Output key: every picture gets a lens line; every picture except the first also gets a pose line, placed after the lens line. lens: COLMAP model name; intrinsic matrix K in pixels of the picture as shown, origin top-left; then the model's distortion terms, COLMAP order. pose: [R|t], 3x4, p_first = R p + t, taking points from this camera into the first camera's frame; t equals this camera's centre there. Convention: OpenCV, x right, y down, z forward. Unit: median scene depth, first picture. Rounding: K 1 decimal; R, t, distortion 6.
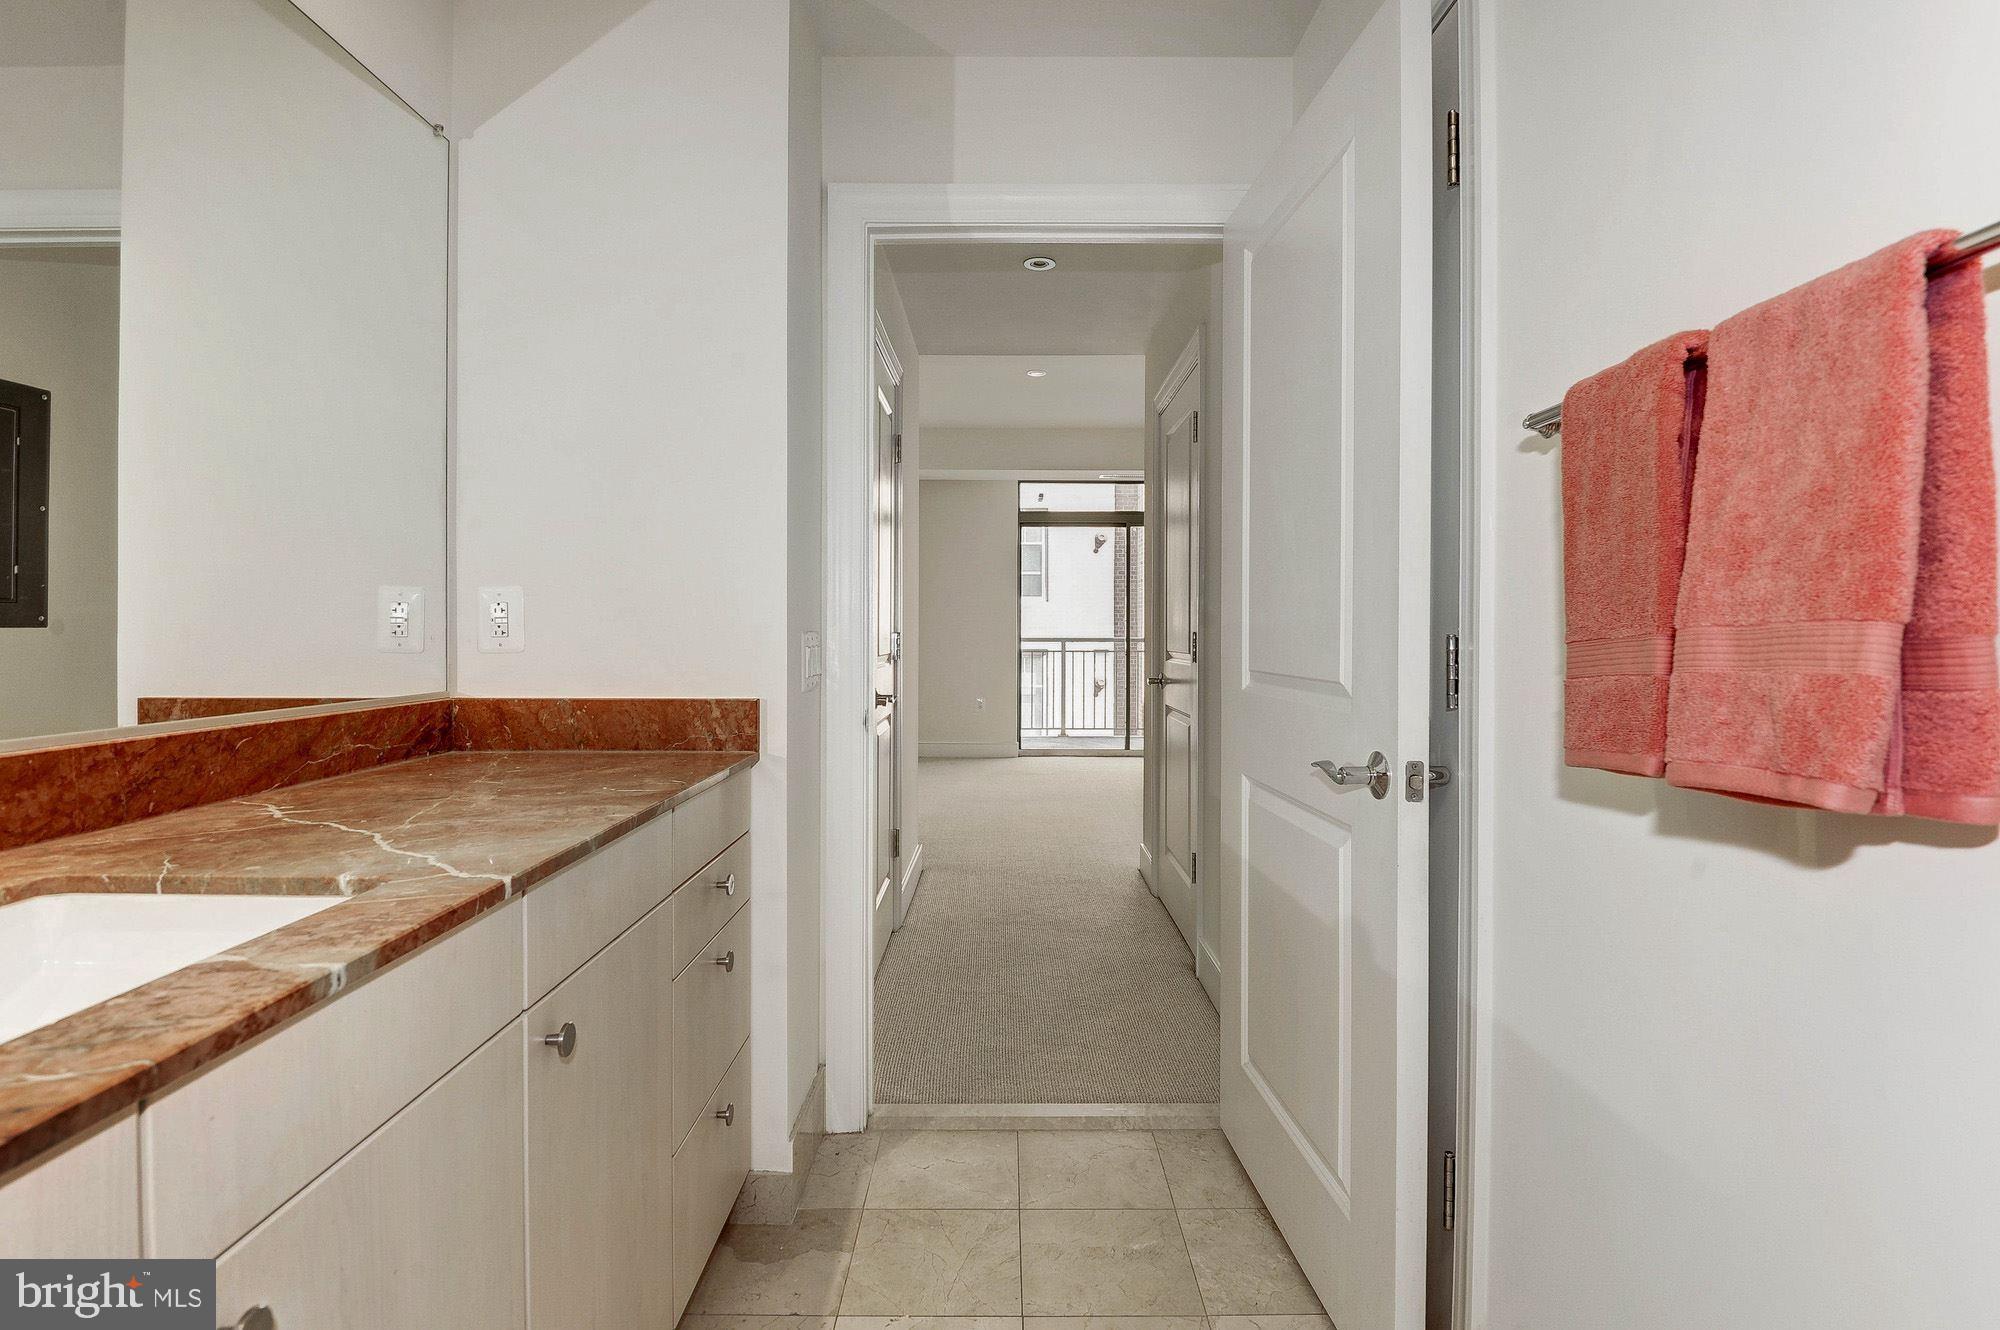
lens RADIAL K [[992.8, 0, 1002.5], [0, 992.8, 631.8], [0, 0, 1]] dist [0.000101, -0.014628]
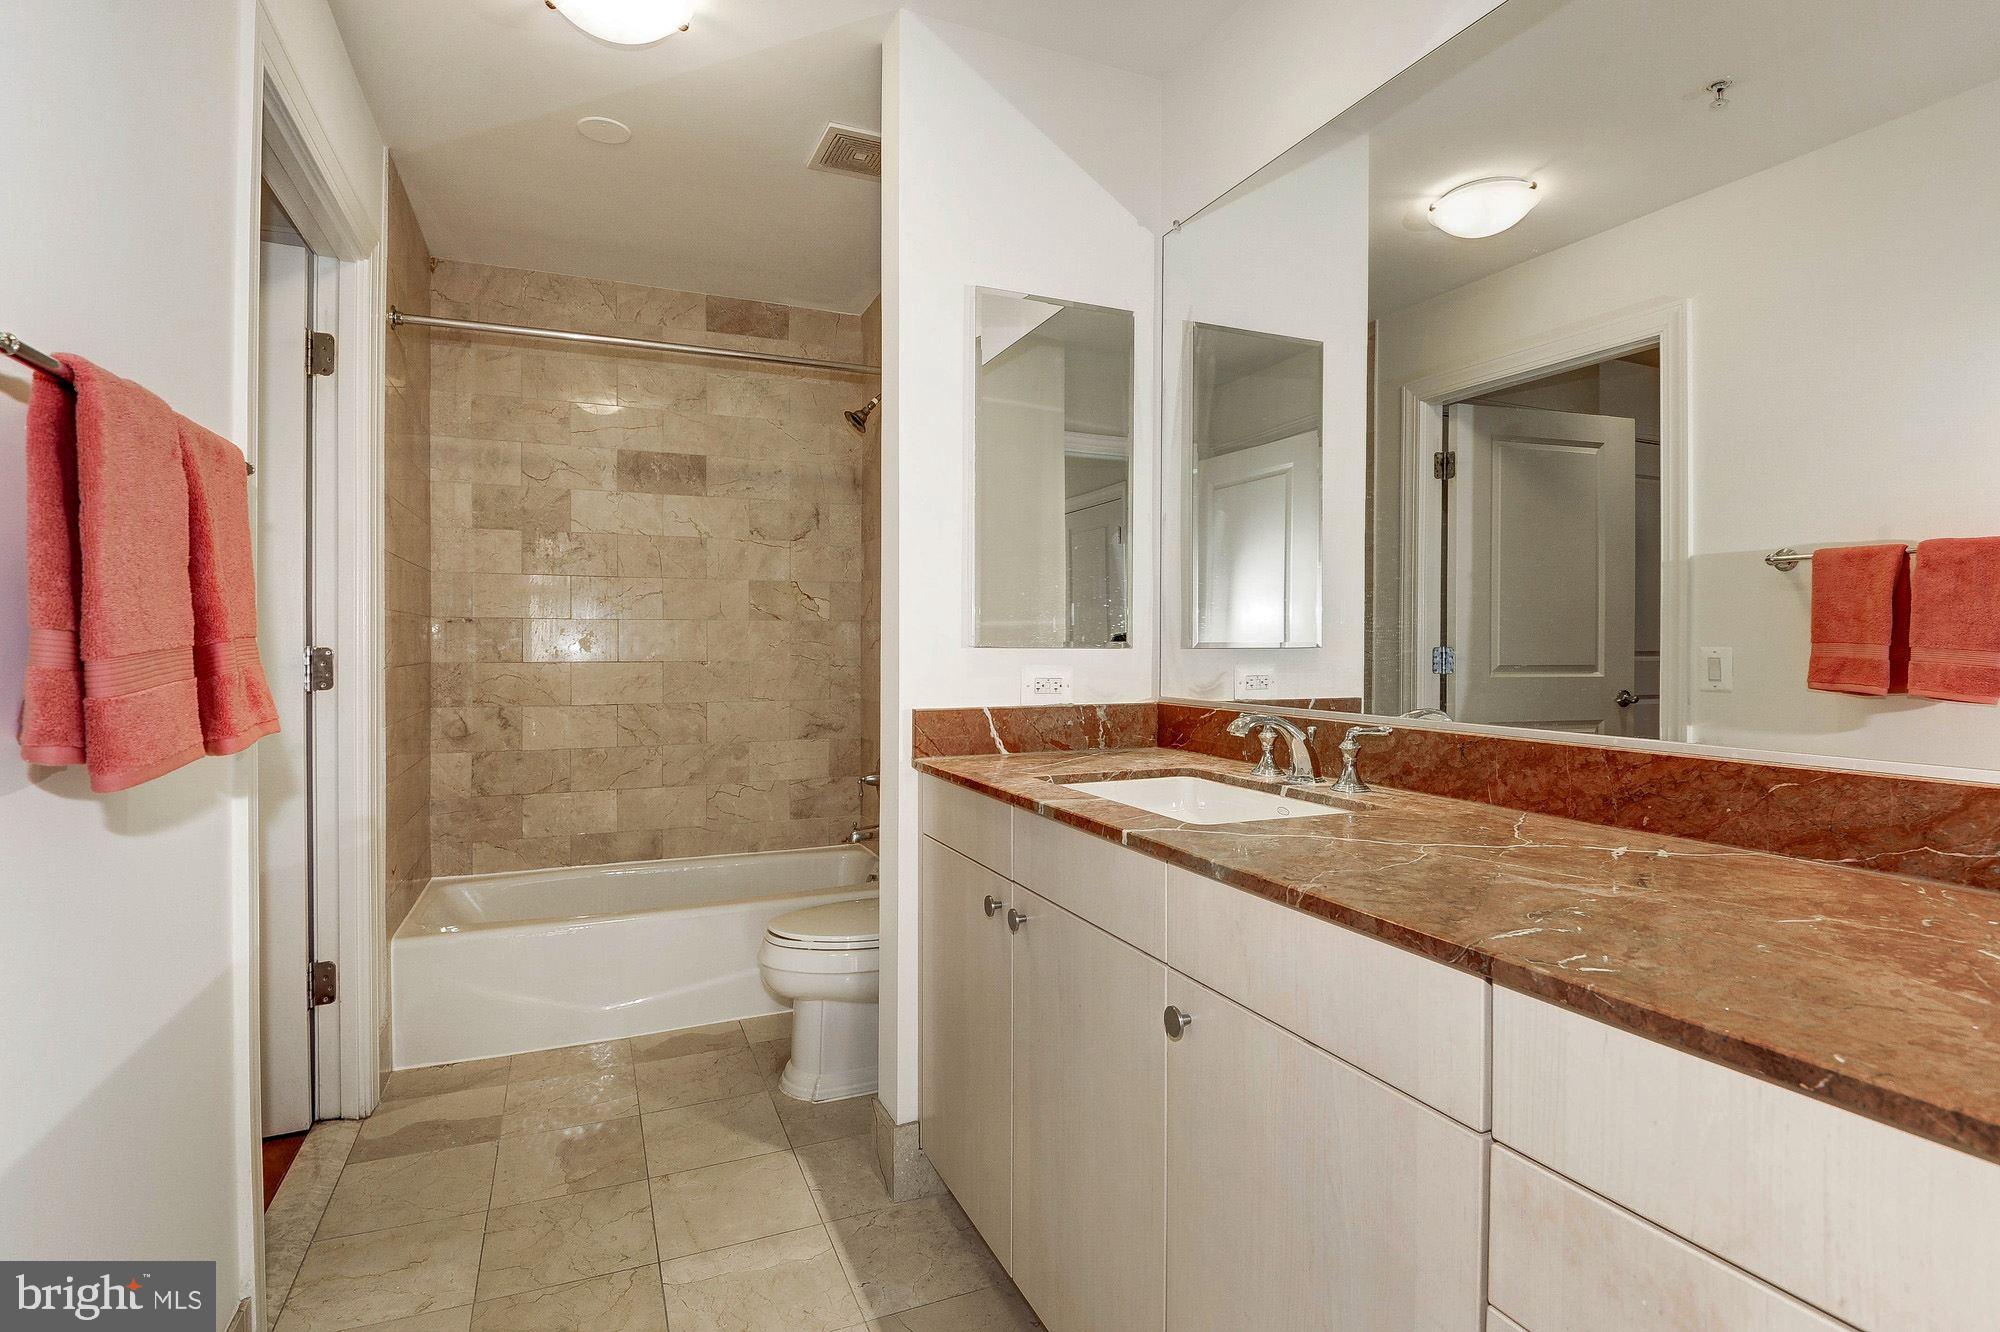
lens RADIAL K [[992.8, 0, 1002.5], [0, 992.8, 632.8], [0, 0, 1]] dist [0.000101, -0.014628]
pose [[-0.919100, -0.001032, -0.394022, 0.150195], [0.001953, 0.999972, -0.007174, -0.009915], [0.394019, -0.007364, -0.919073, 1.776073]]
